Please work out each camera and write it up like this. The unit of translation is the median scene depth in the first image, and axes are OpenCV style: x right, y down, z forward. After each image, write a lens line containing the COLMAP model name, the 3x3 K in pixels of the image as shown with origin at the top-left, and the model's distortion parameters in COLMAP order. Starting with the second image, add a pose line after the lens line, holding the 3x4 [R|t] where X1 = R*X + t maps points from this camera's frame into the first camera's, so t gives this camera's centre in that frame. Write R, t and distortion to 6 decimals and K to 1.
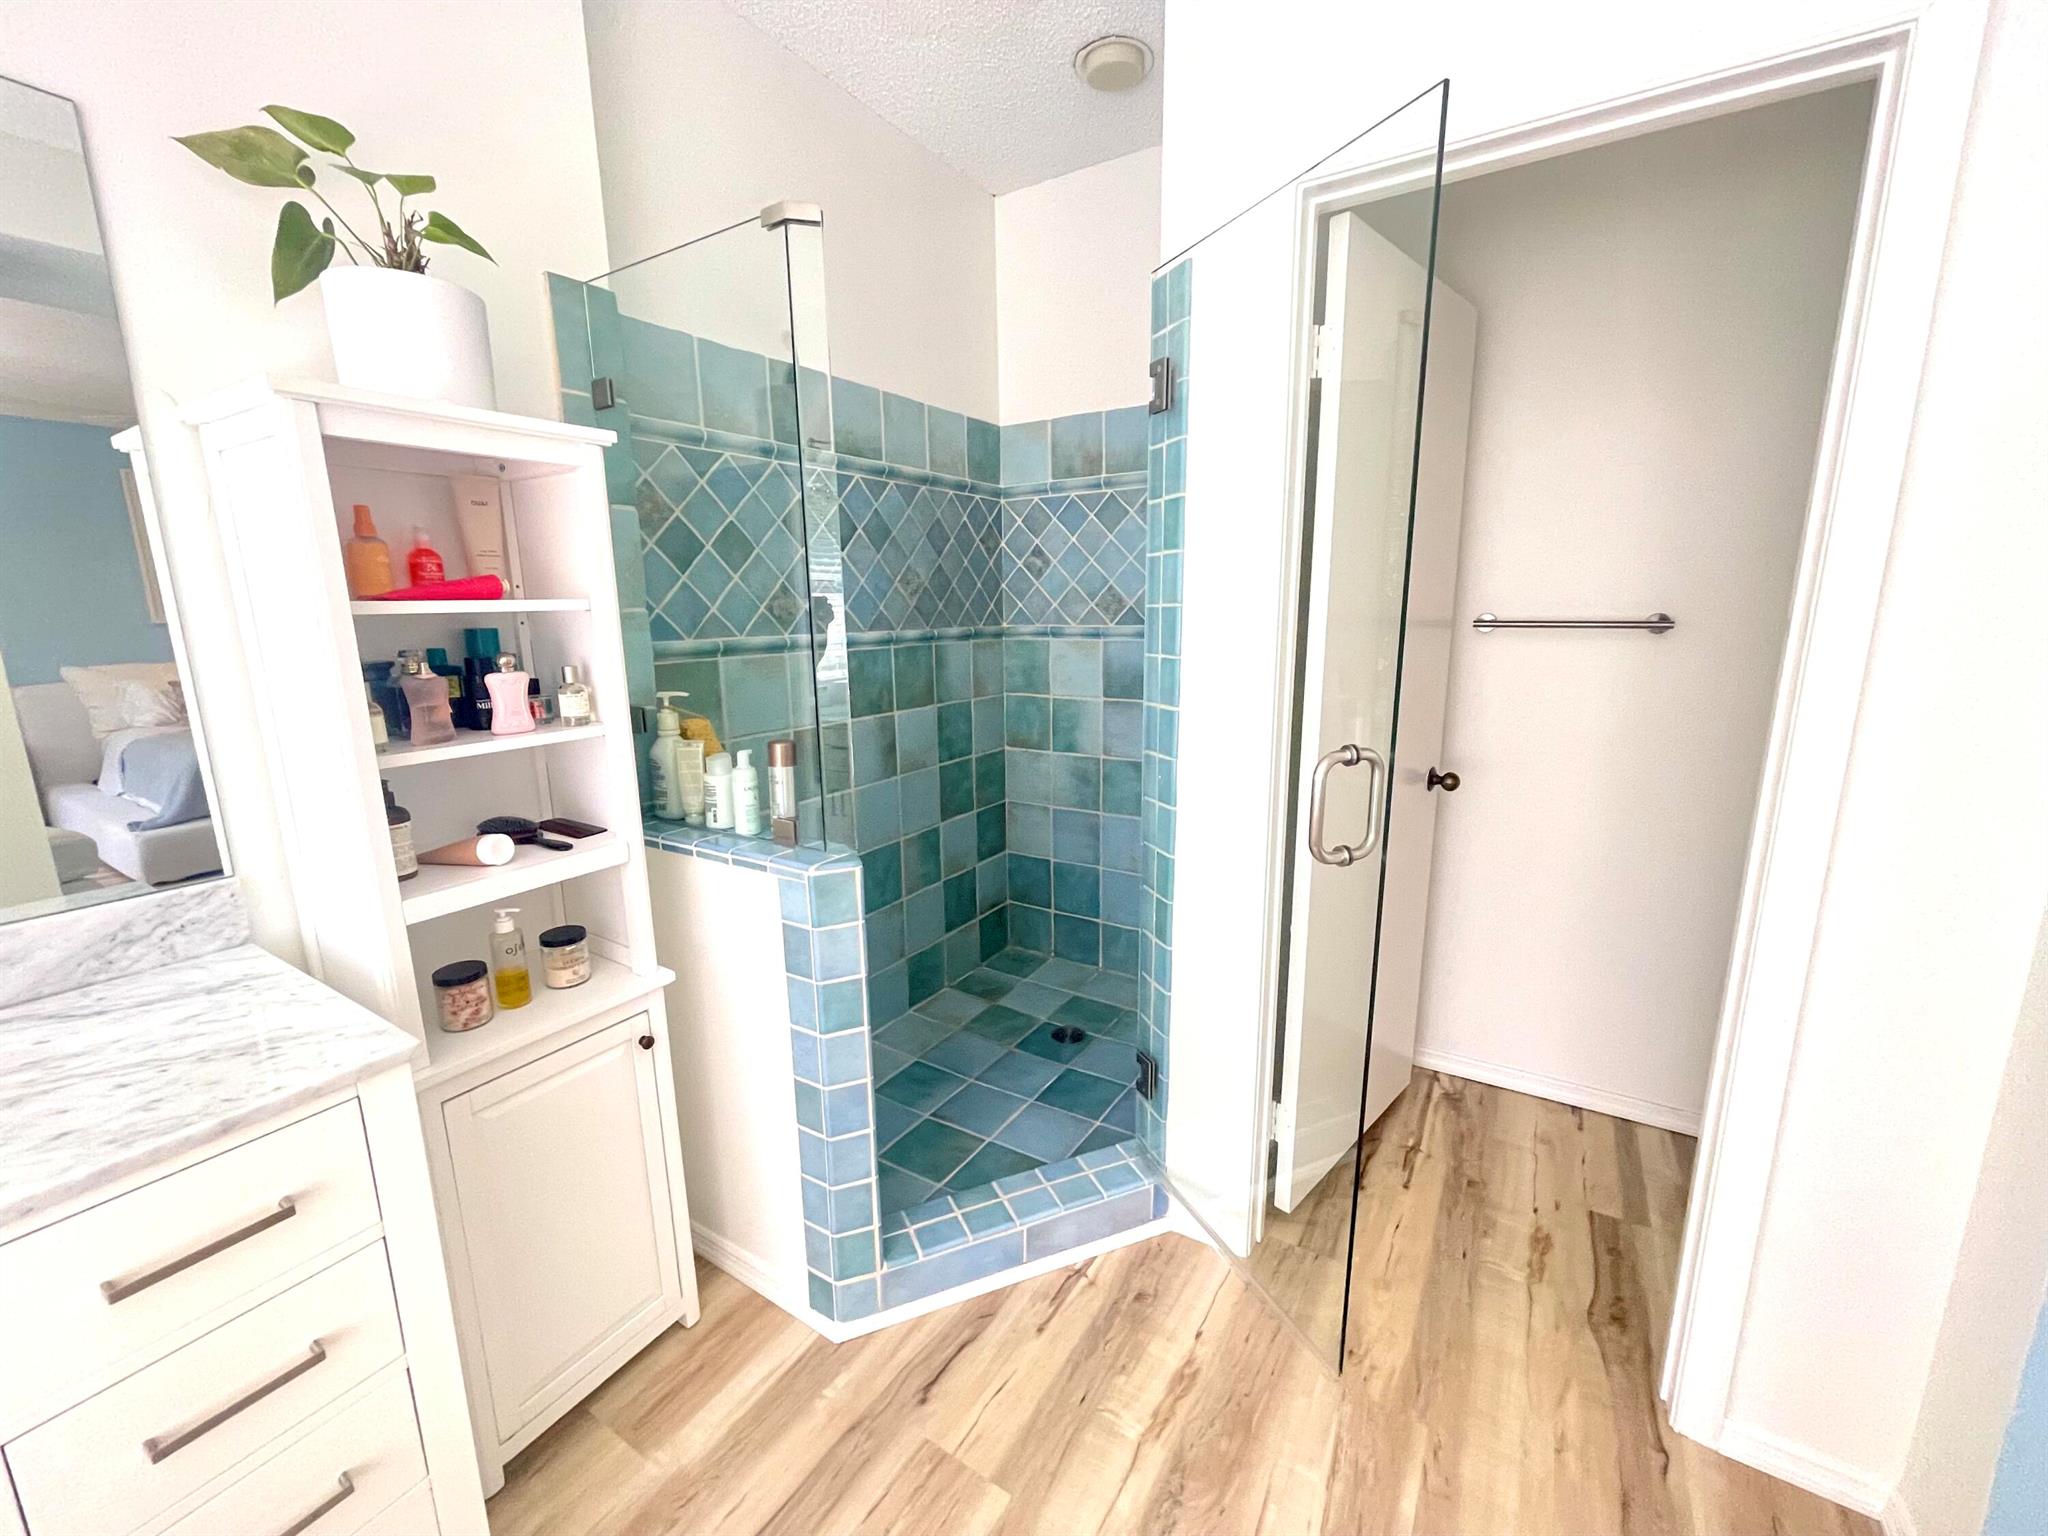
lens RADIAL K [[830.2, 0, 1019.5], [0, 830.2, 759.4], [0, 0, 1]] dist [0.002701, -0.000107]
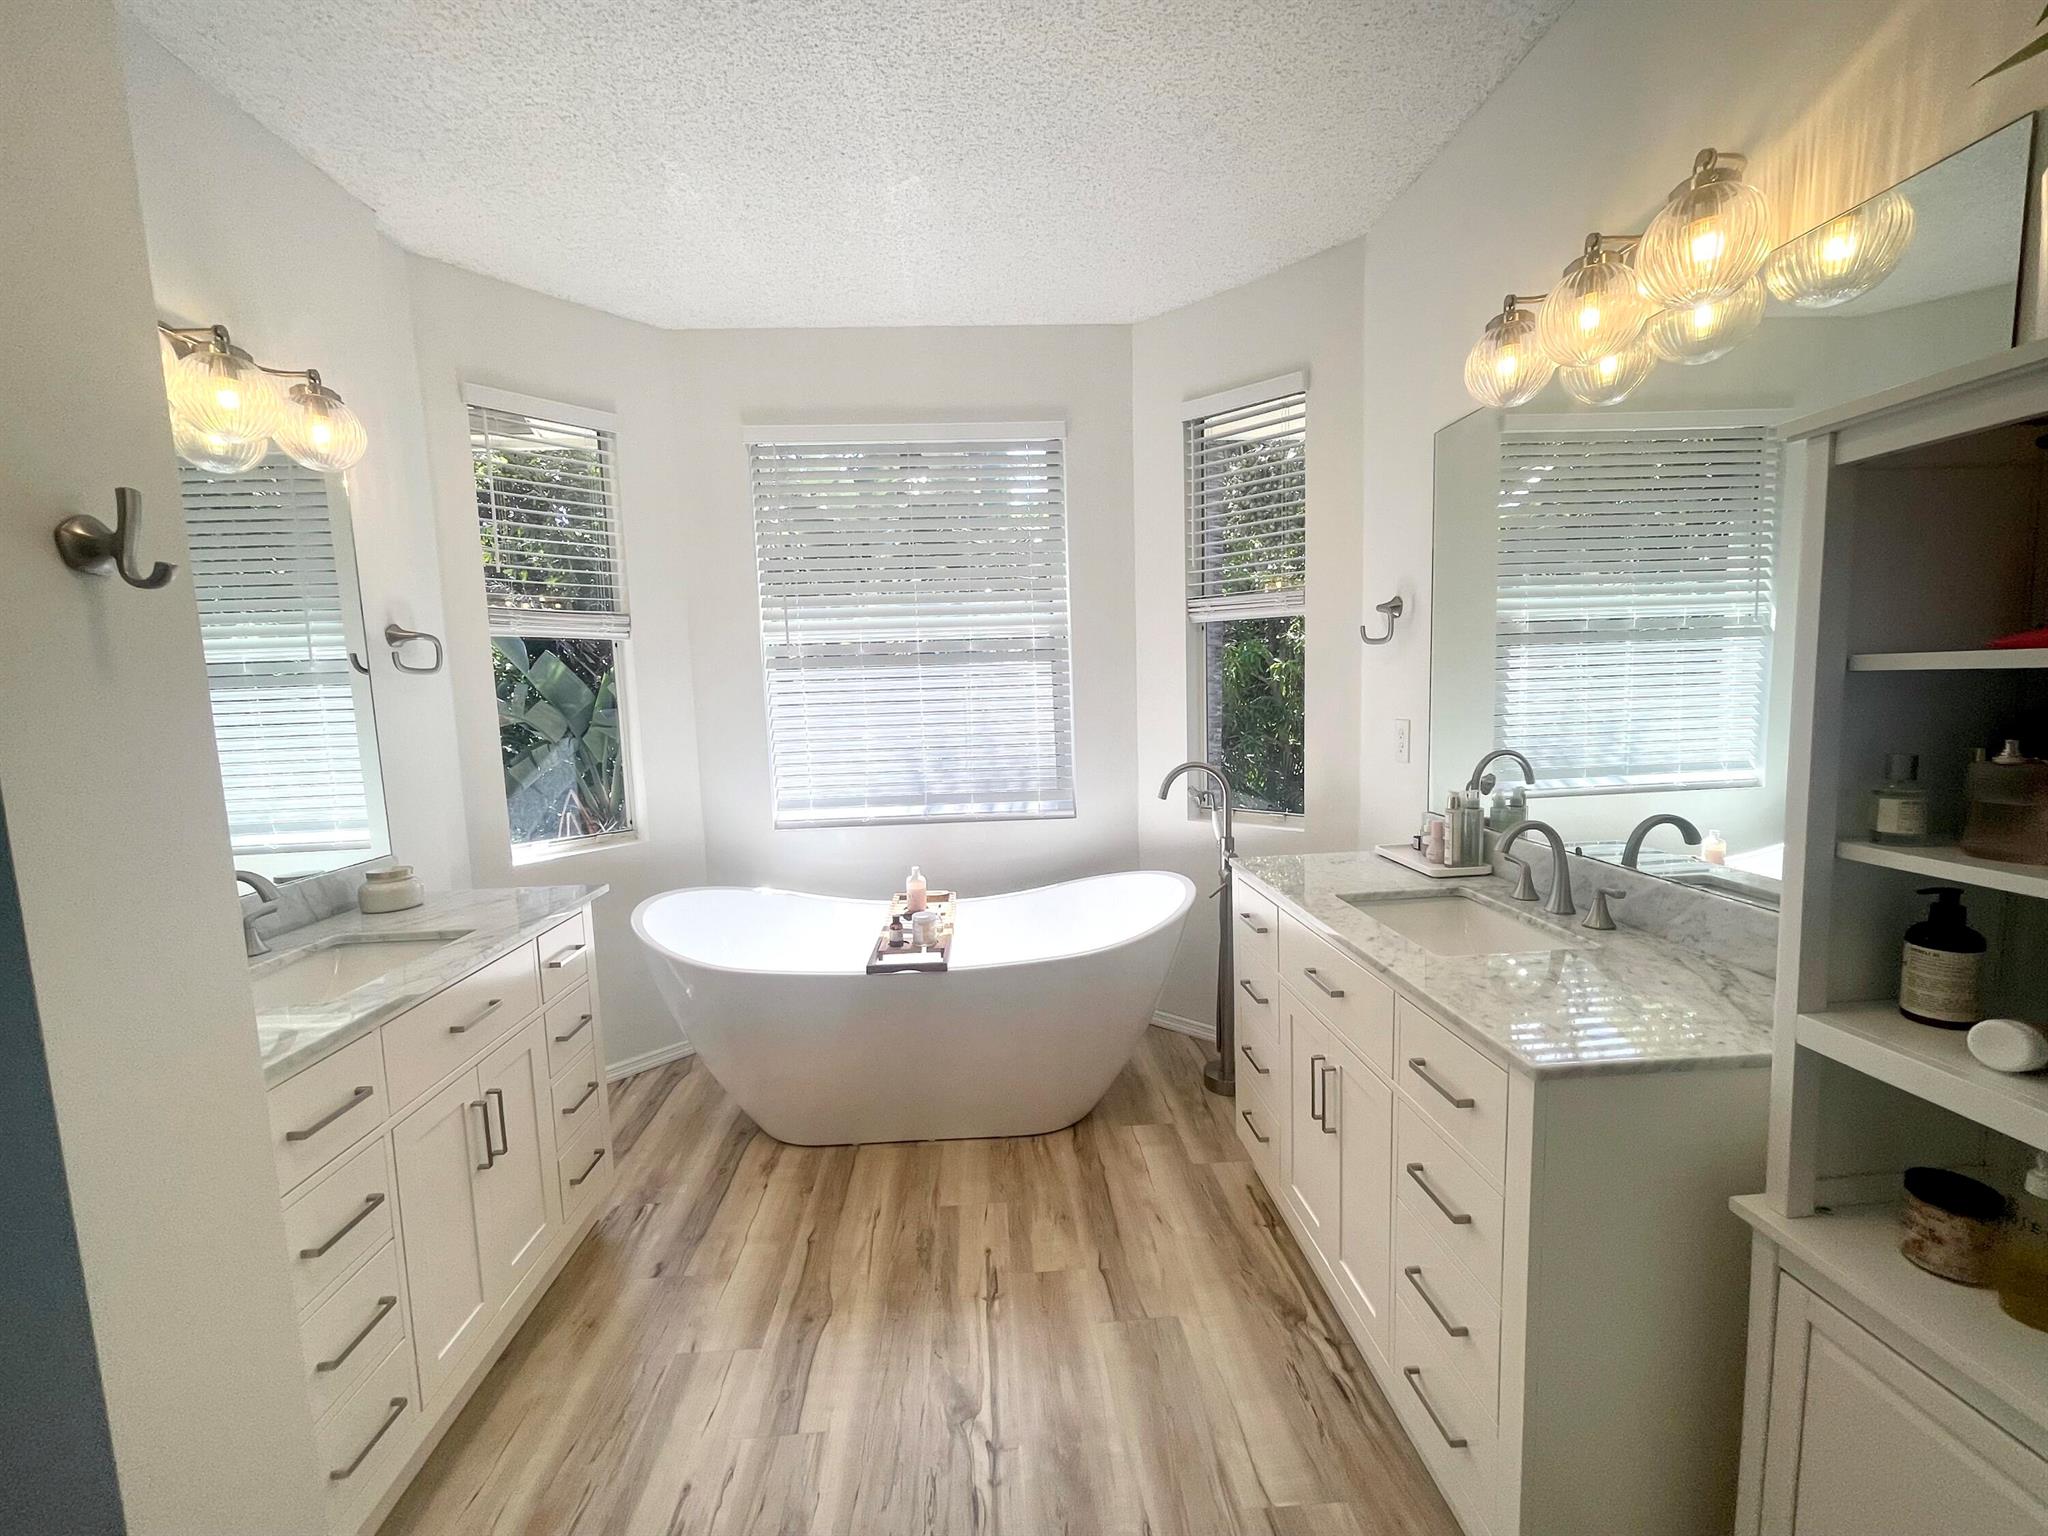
lens RADIAL K [[830.2, 0, 1022.4], [0, 830.2, 762.8], [0, 0, 1]] dist [0.002701, -0.000107]
pose [[-0.818621, 0.098772, -0.565777, 0.458393], [-0.075807, 0.957900, 0.276914, -0.306816], [0.569309, 0.269577, -0.776669, 1.286610]]
